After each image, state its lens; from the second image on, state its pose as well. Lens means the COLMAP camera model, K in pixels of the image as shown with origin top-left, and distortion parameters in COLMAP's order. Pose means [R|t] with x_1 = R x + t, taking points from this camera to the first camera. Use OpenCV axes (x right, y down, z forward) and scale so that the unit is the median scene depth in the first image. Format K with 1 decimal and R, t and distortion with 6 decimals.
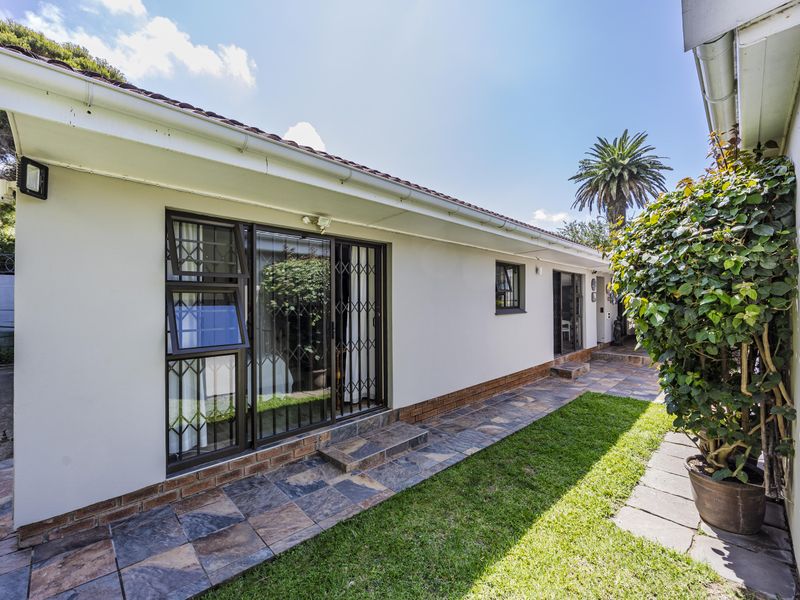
lens RADIAL K [[346.6, 0, 398.7], [0, 346.6, 298.0], [0, 0, 1]] dist [-0.001069, 0.000758]
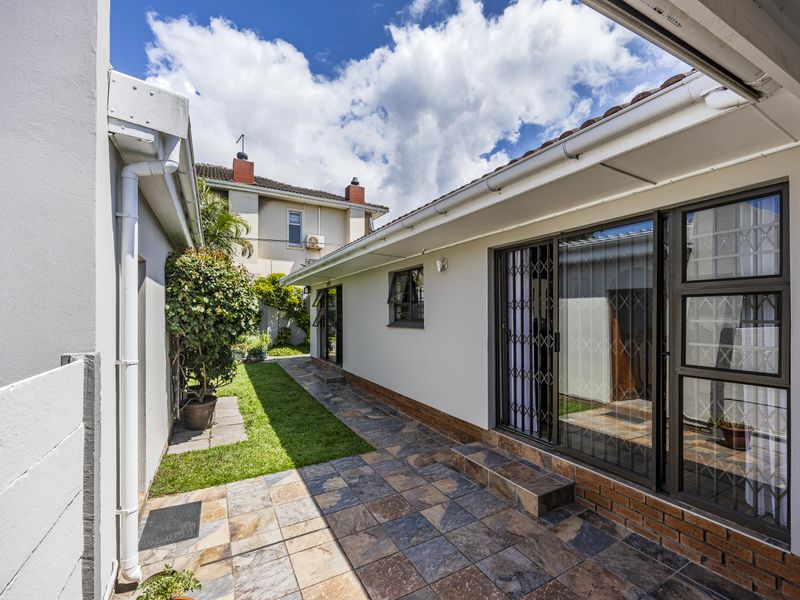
lens RADIAL K [[346.6, 0, 381.7], [0, 346.6, 310.5], [0, 0, 1]] dist [-0.001069, 0.000758]
pose [[-0.314310, 0.019554, -0.949119, 1.321110], [0.025913, 0.999592, 0.012012, -0.009820], [0.948967, -0.020819, -0.314689, 1.384403]]
